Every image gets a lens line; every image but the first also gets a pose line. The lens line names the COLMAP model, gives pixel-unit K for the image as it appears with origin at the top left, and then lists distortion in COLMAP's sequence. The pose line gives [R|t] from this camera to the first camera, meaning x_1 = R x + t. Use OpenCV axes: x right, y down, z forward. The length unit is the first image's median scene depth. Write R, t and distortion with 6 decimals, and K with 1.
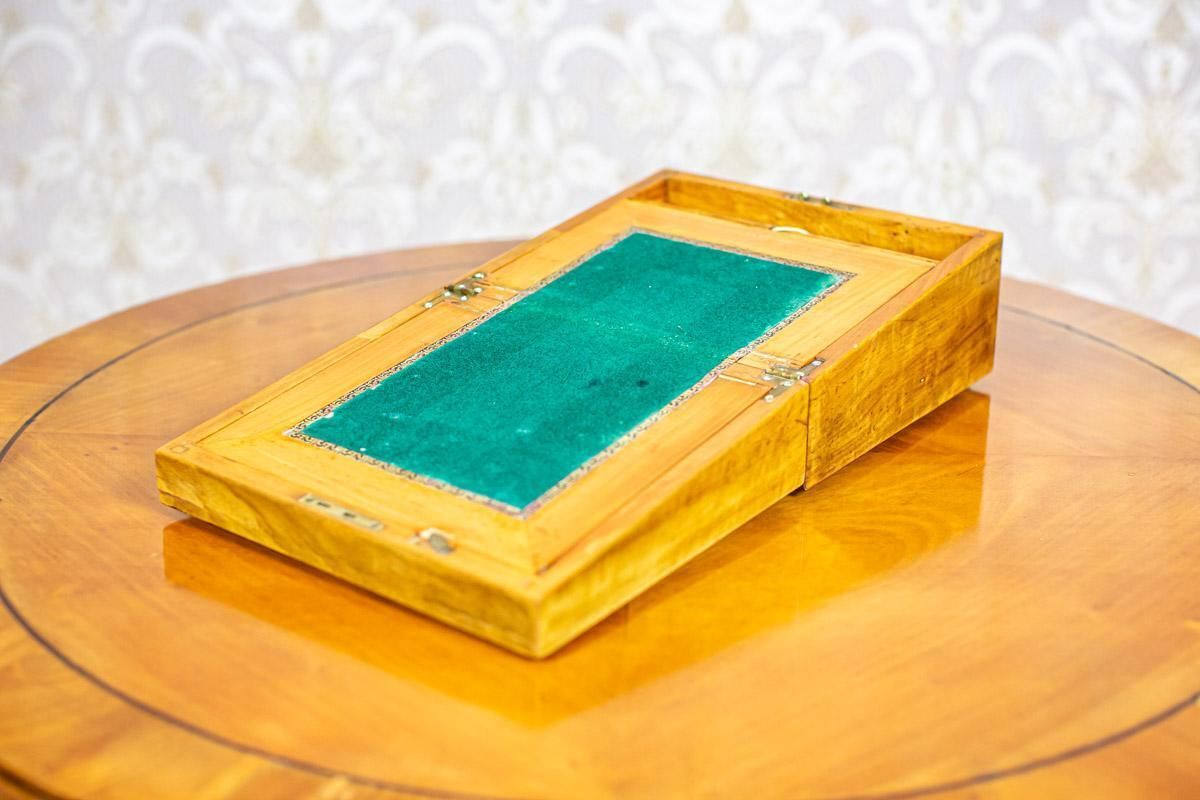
lens RADIAL K [[1816.2, 0, 605.3], [0, 1816.2, 347.3], [0, 0, 1]] dist [-0.175587, 0.270979]
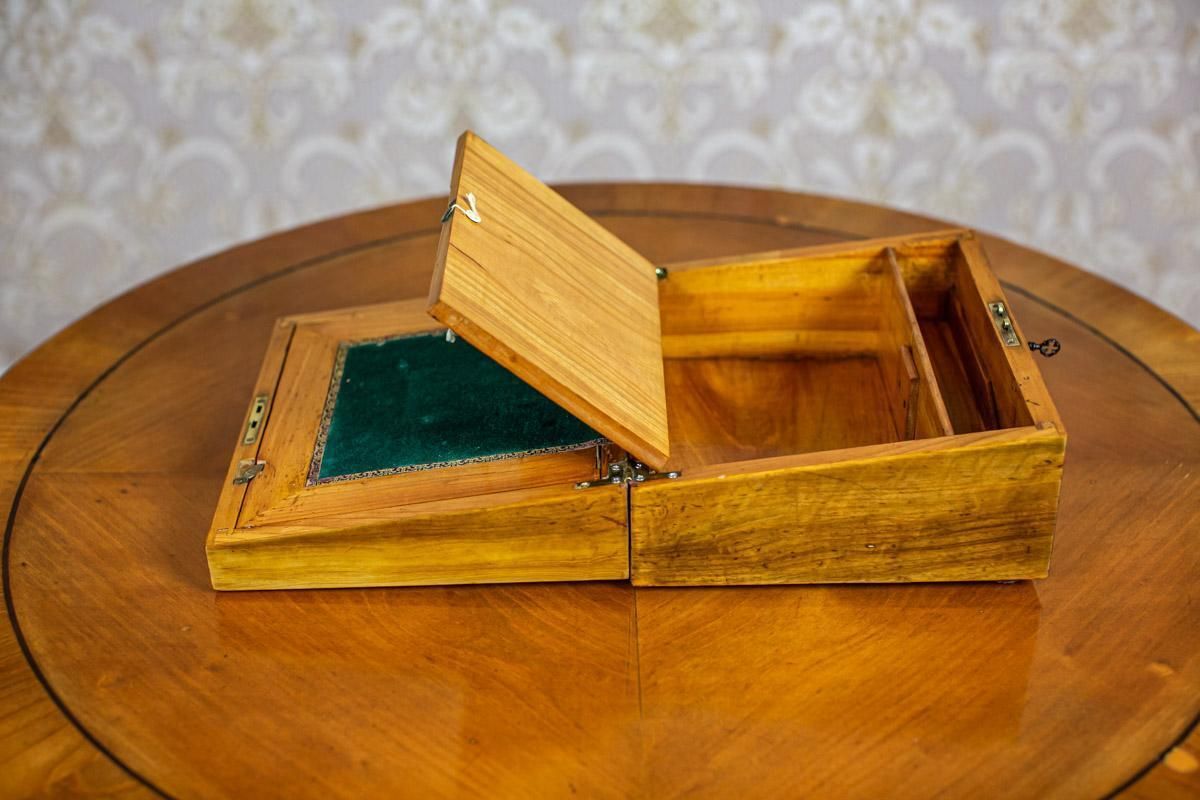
lens RADIAL K [[1816.2, 0, 605.3], [0, 1816.2, 347.3], [0, 0, 1]] dist [-0.175587, 0.270979]
pose [[0.998131, -0.038728, 0.047275, -0.045766], [0.031295, 0.988353, 0.148924, -0.187812], [-0.052492, -0.147166, 0.987718, -0.028880]]
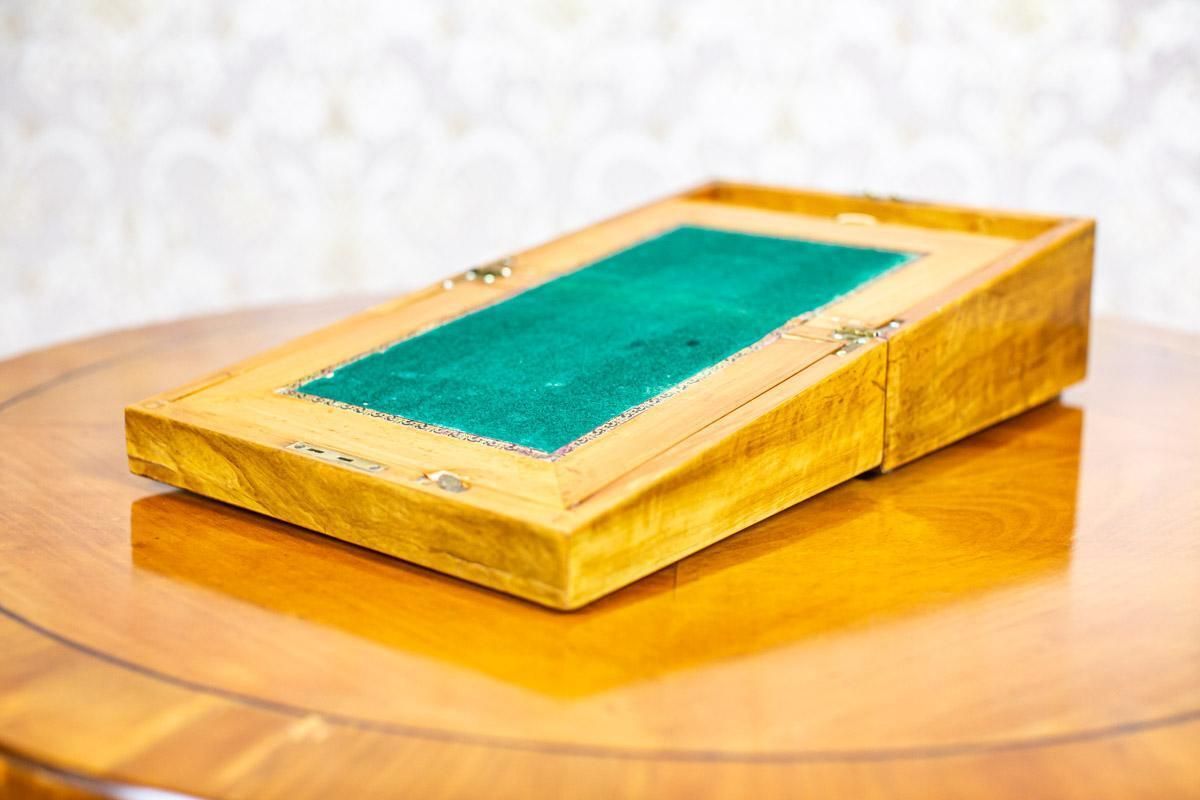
lens RADIAL K [[1816.2, 0, 605.3], [0, 1816.2, 347.3], [0, 0, 1]] dist [-0.175587, 0.270979]
pose [[0.999757, 0.009904, -0.019680, -0.004271], [-0.012243, 0.992388, -0.122537, 0.129590], [0.018317, 0.122748, 0.992269, 0.146848]]
